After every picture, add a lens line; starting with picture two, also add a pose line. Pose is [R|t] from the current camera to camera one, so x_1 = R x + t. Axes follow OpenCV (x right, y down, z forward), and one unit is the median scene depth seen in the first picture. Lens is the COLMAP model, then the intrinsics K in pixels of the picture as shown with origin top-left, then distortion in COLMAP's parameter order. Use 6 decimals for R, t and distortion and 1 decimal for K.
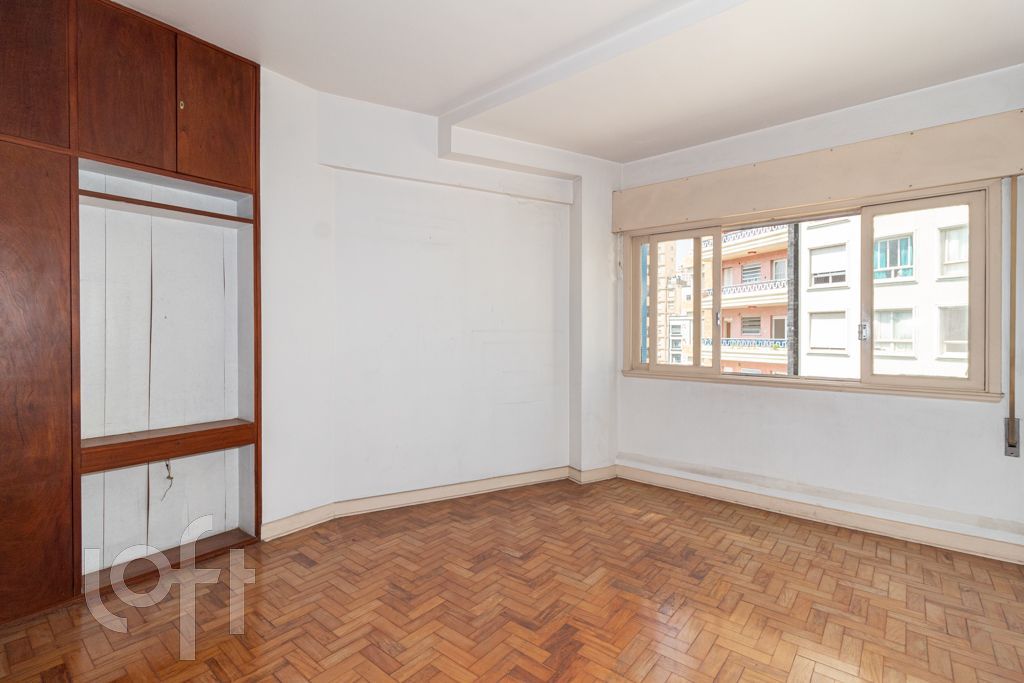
lens RADIAL K [[479.9, 0, 521.6], [0, 479.9, 337.2], [0, 0, 1]] dist [0.000071, 0.001356]
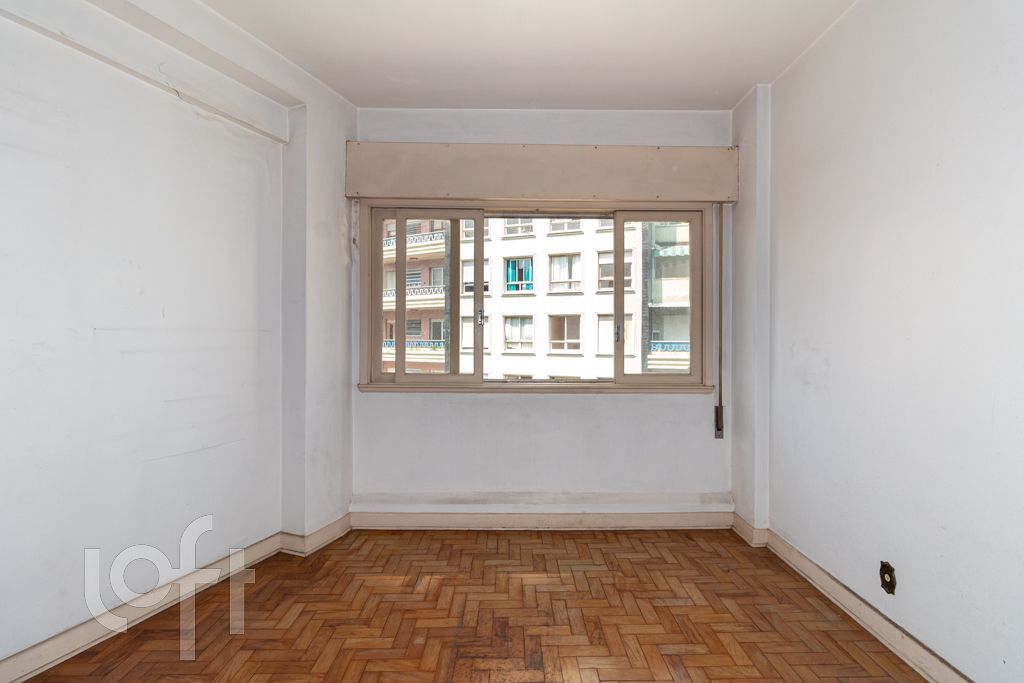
lens RADIAL K [[479.9, 0, 530.9], [0, 479.9, 336.9], [0, 0, 1]] dist [0.000071, 0.001356]
pose [[0.765674, -0.002329, 0.643224, -0.077784], [0.005055, 0.999984, -0.002398, -0.001735], [-0.643209, 0.005088, 0.765674, 0.307713]]
